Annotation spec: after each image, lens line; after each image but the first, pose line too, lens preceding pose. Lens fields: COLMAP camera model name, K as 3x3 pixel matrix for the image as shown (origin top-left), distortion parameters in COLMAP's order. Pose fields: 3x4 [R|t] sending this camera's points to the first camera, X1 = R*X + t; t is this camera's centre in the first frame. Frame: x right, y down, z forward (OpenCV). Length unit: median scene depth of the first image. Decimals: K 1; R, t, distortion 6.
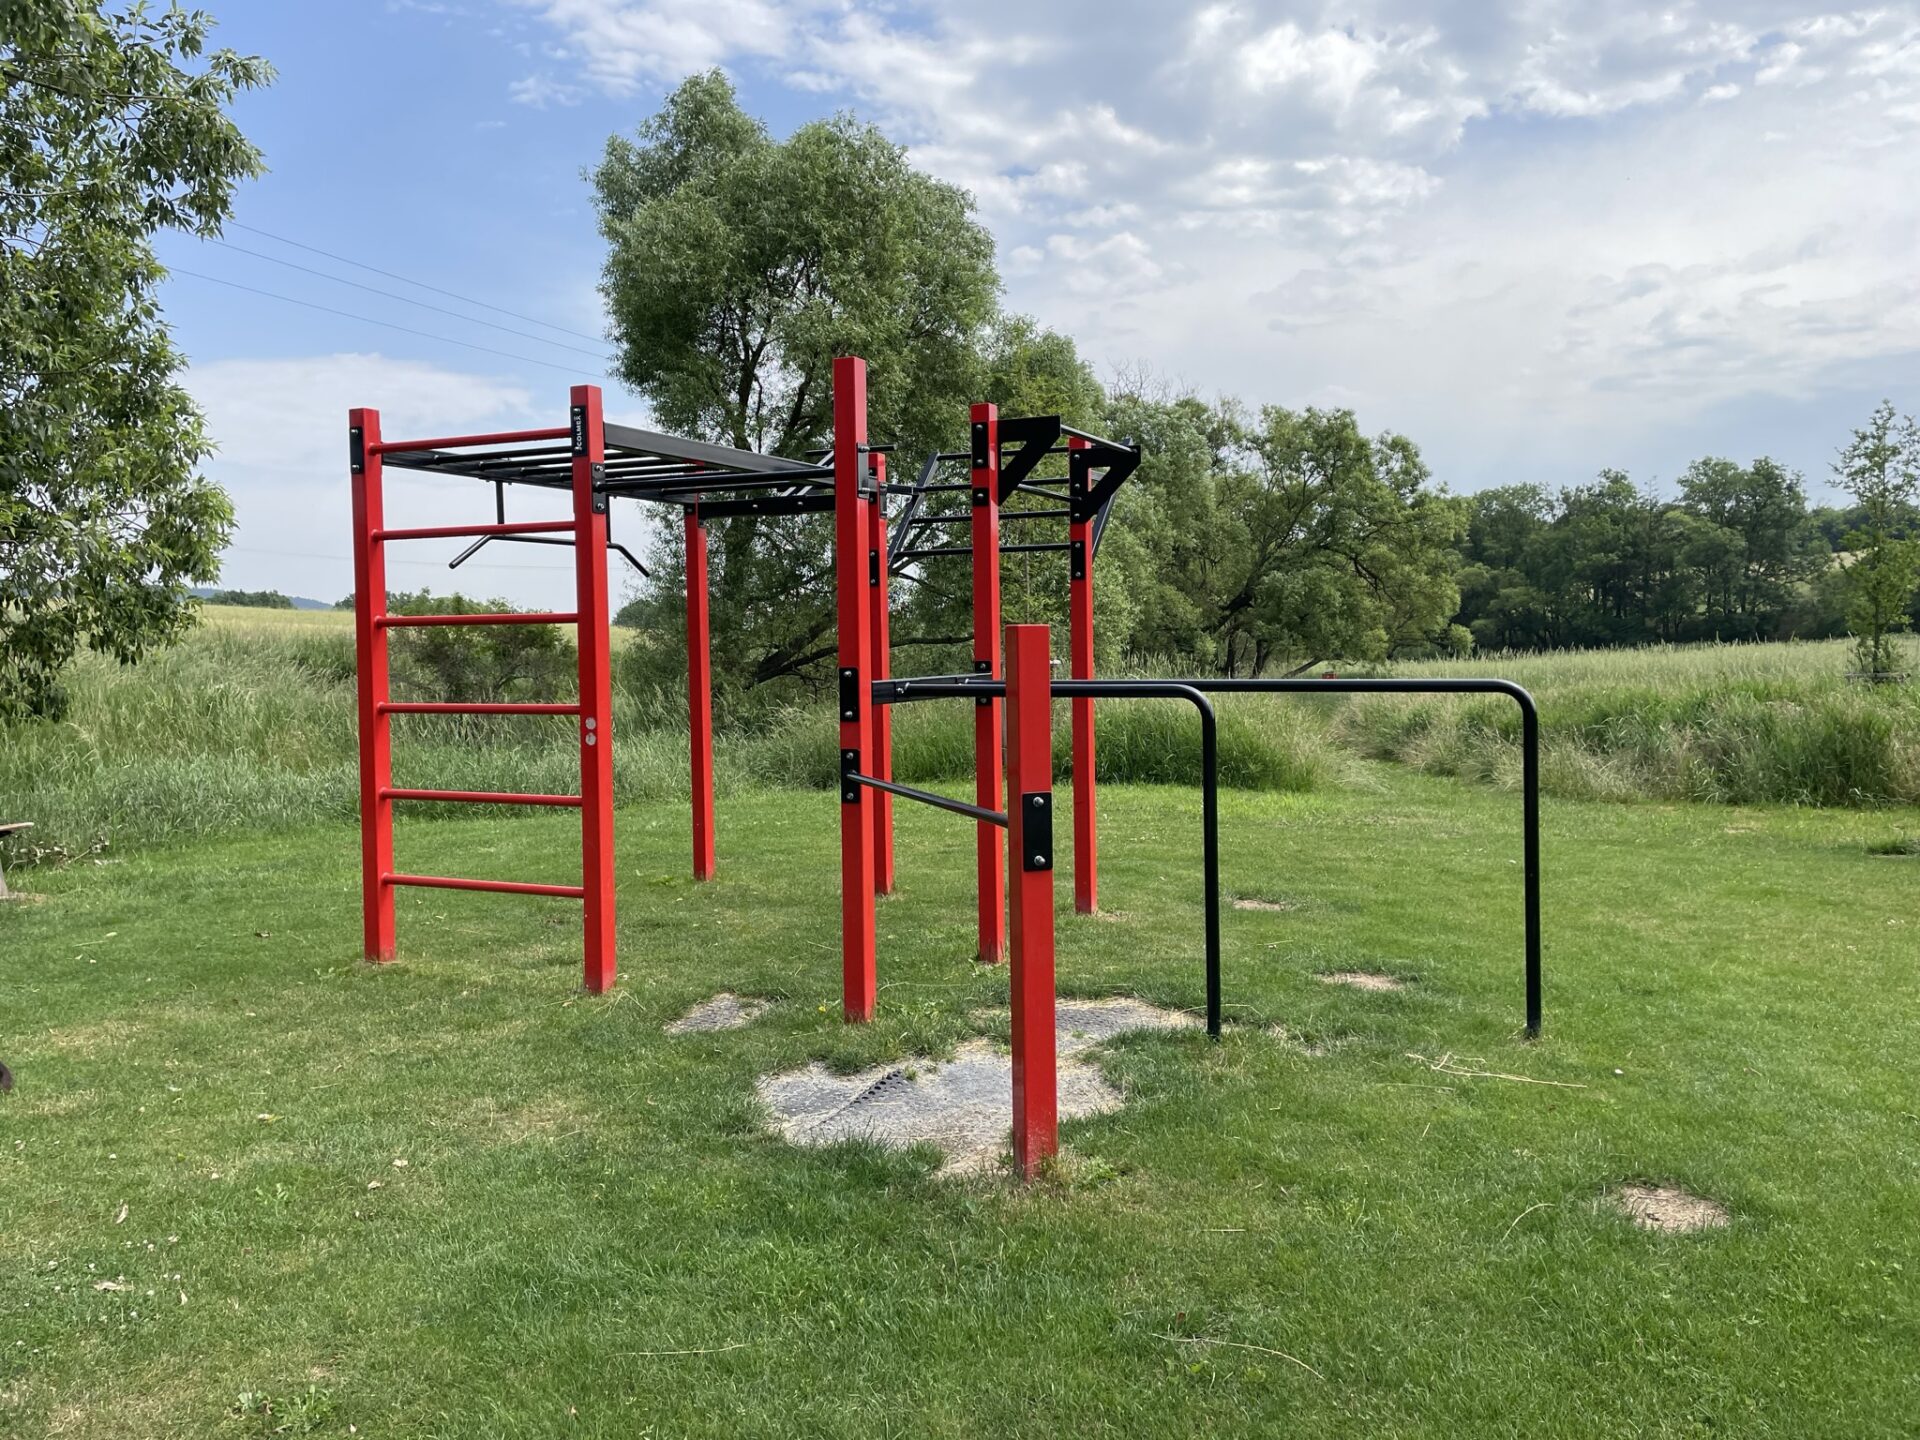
lens RADIAL K [[1413.4, 0, 948.0], [0, 1413.4, 681.2], [0, 0, 1]] dist [0.084981, -0.093281]
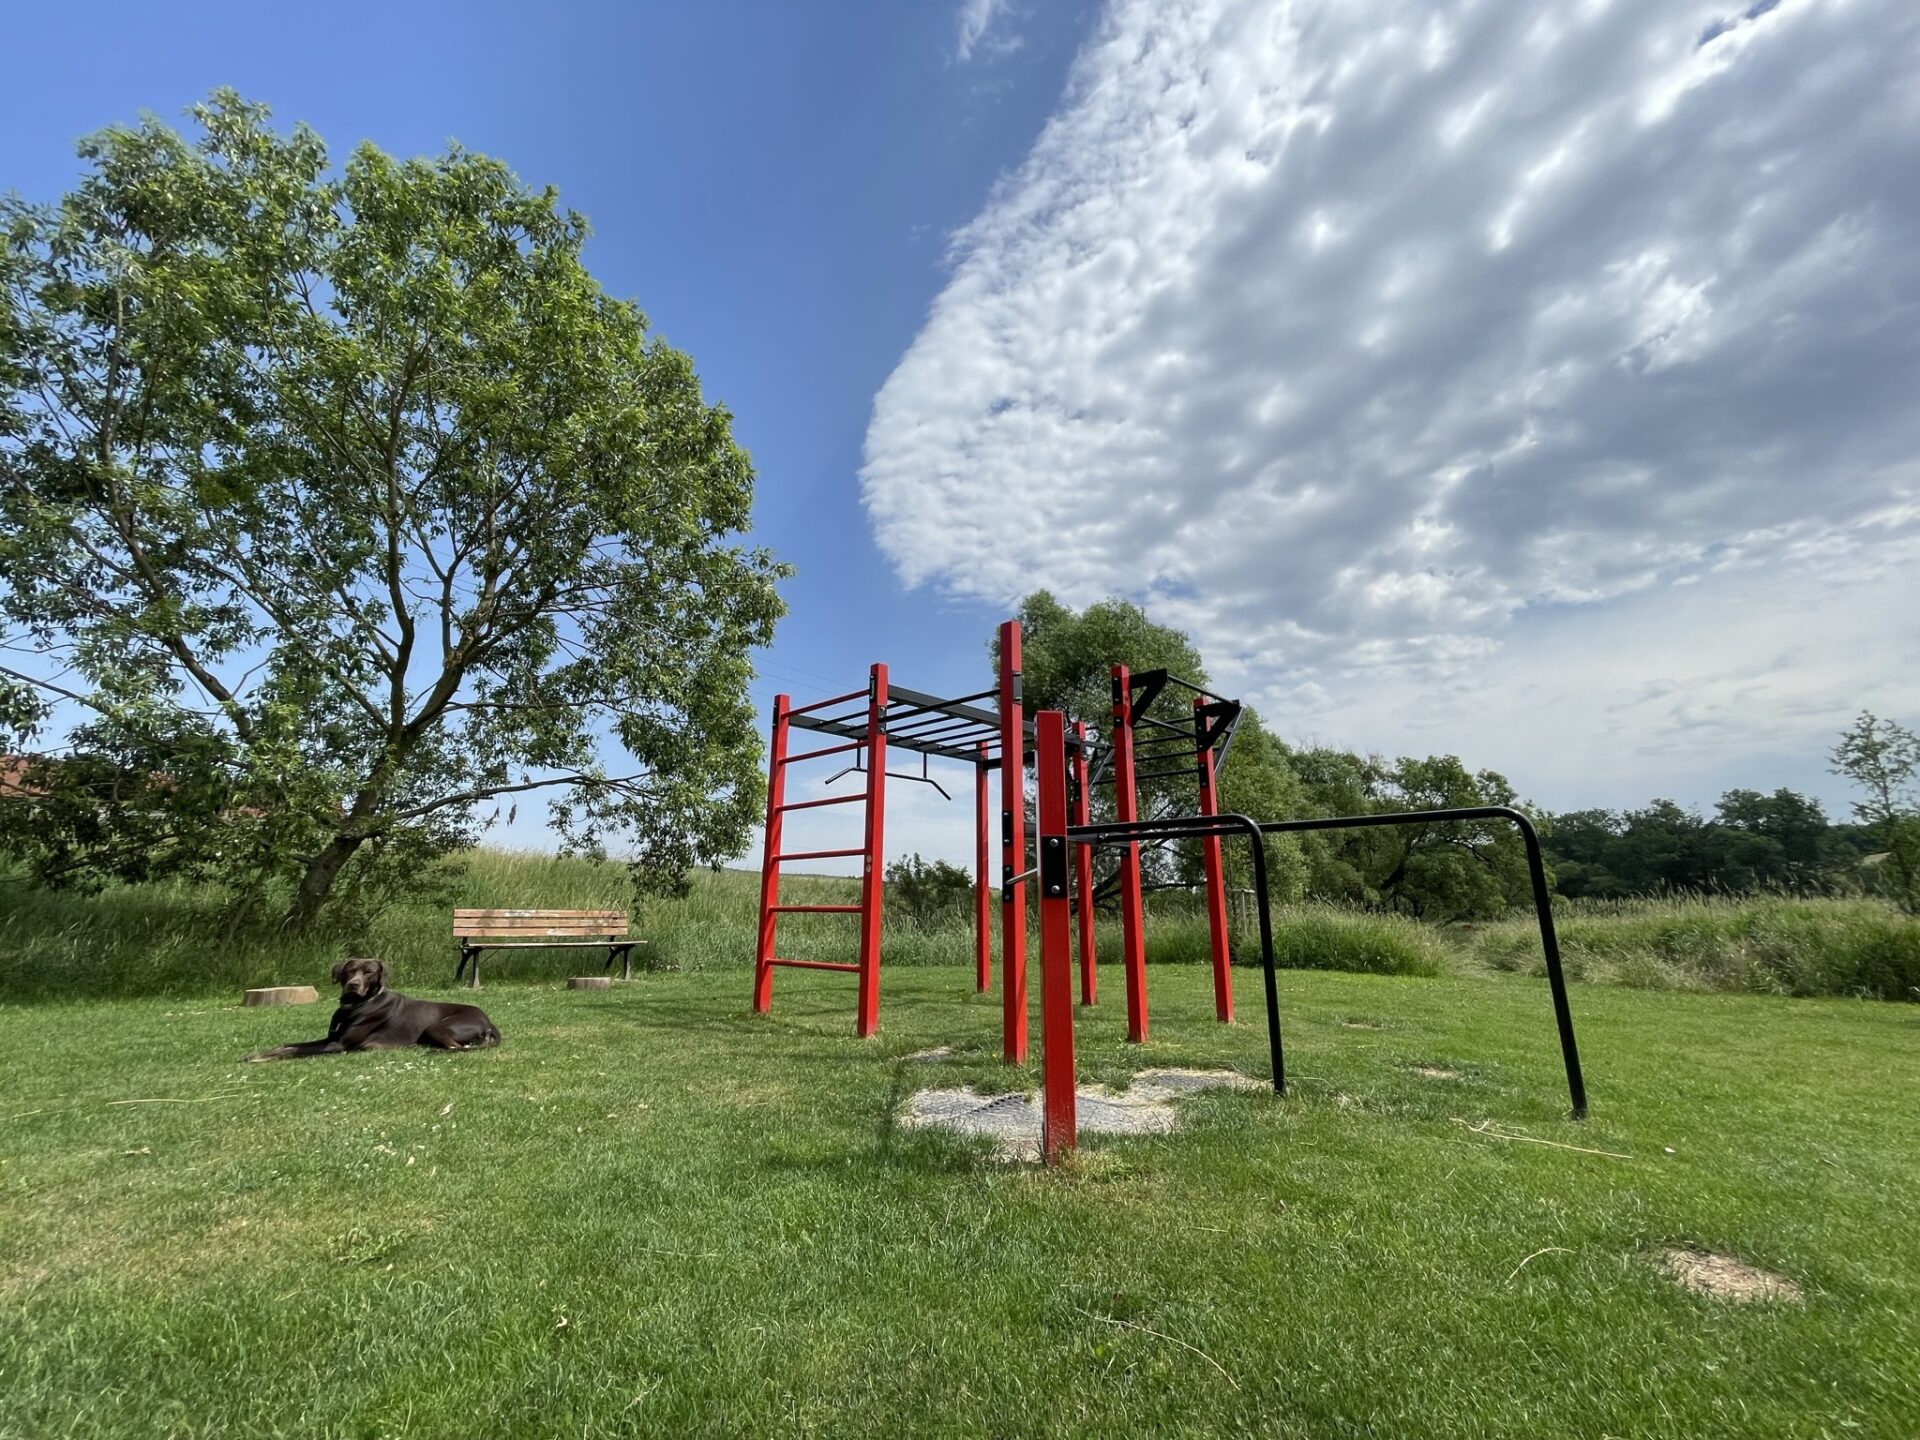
lens RADIAL K [[759.3, 0, 965.3], [0, 759.3, 711.9], [0, 0, 1]] dist [-0.000306, -0.000166]
pose [[0.952256, -0.059599, -0.299428, 0.142682], [-0.024320, 0.962836, -0.268989, 0.112236], [0.304331, 0.263428, 0.915417, 0.215482]]
